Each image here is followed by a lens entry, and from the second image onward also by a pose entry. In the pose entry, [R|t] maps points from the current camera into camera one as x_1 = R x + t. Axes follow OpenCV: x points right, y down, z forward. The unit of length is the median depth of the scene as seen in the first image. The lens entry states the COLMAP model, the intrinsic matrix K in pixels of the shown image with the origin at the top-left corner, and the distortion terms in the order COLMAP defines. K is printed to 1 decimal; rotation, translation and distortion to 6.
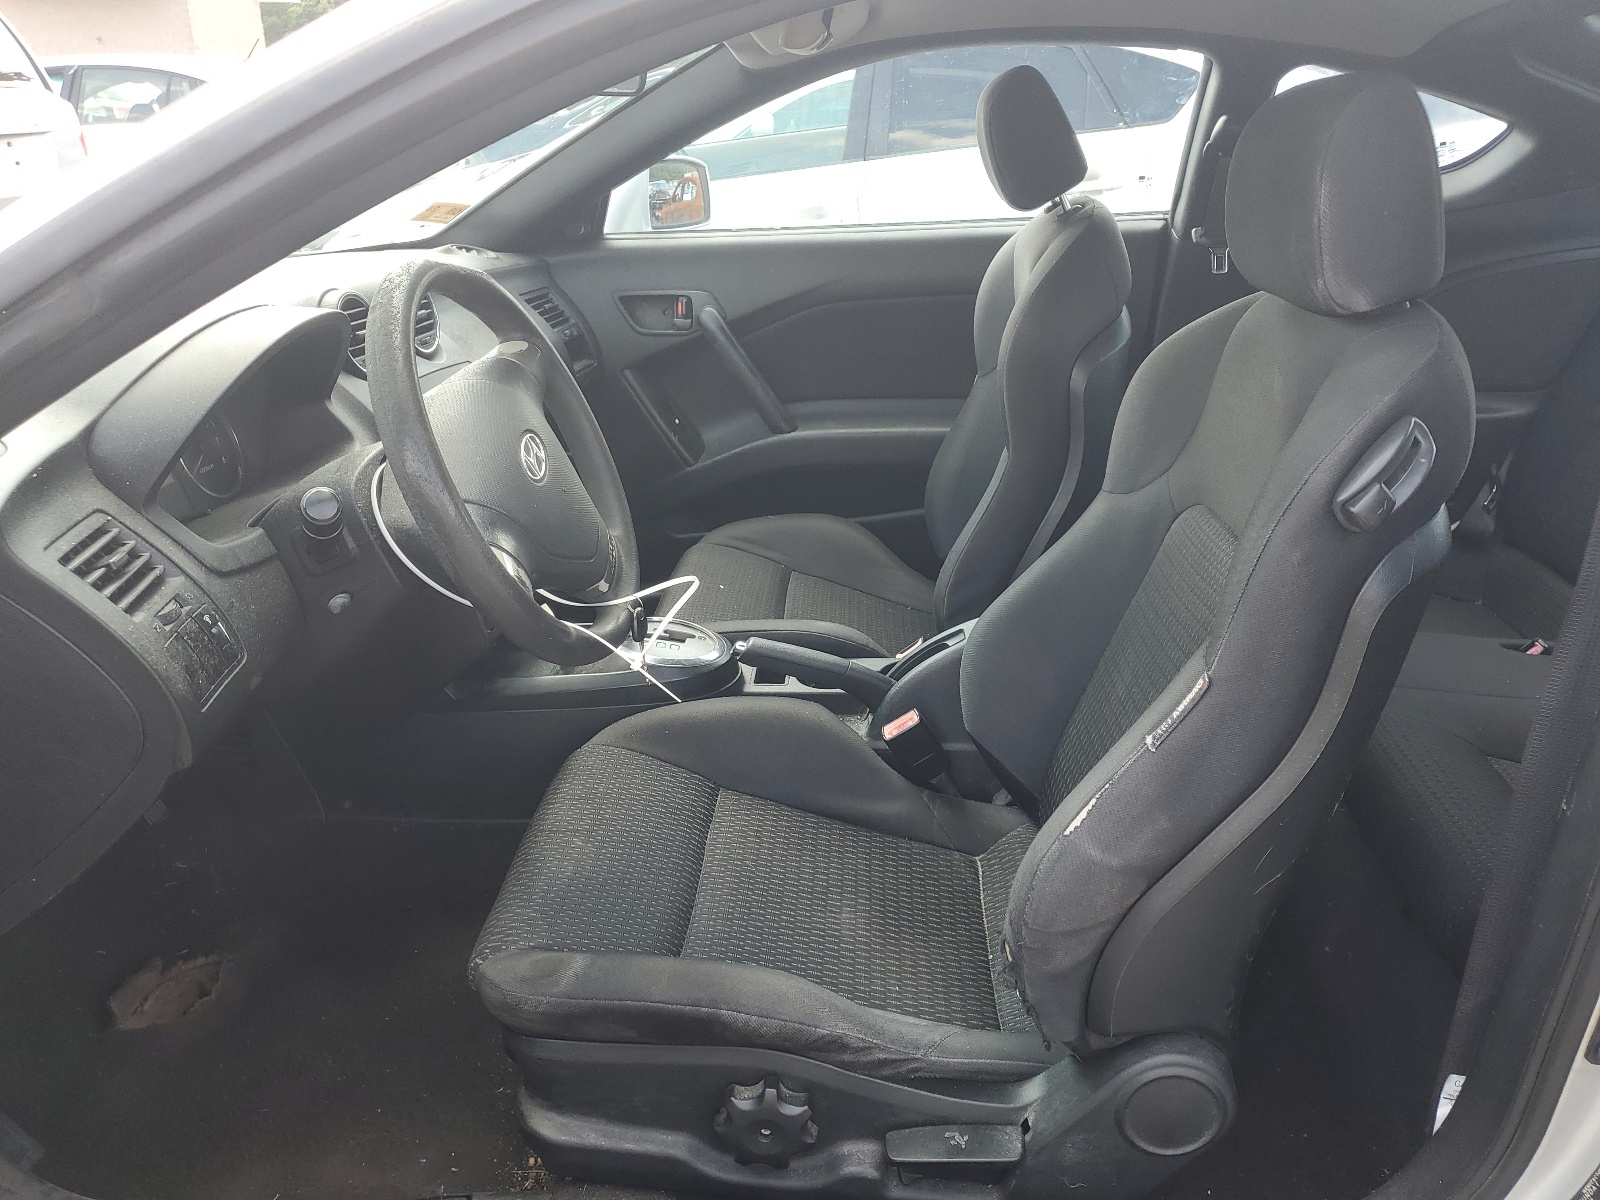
lens RADIAL K [[1209.7, 0, 800.0], [0, 1209.7, 598.3], [0, 0, 1]] dist [-0.002191, 0.011446]
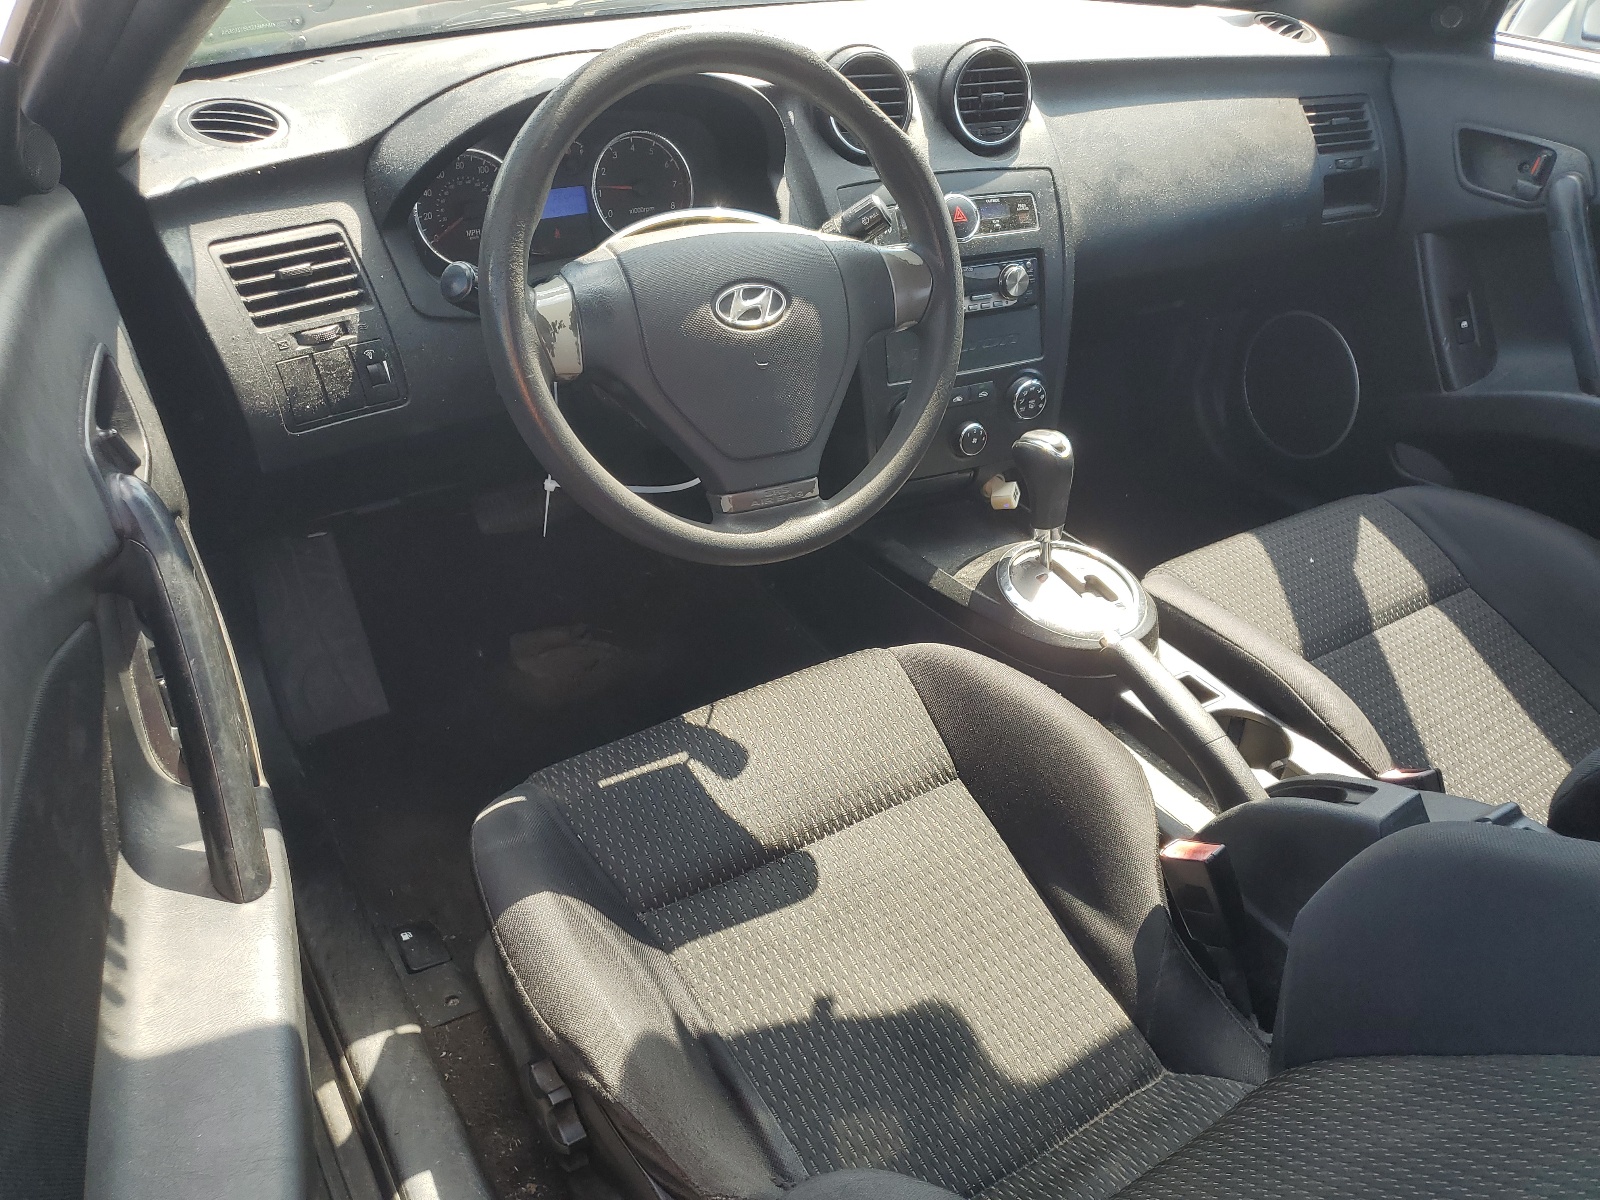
lens RADIAL K [[1209.7, 0, 799.8], [0, 1209.7, 602.5], [0, 0, 1]] dist [-0.002191, 0.011446]
pose [[0.597220, 0.474991, -0.646307, 0.211323], [-0.338155, 0.879785, 0.334109, -0.113219], [0.727310, 0.019015, 0.686046, 0.242042]]
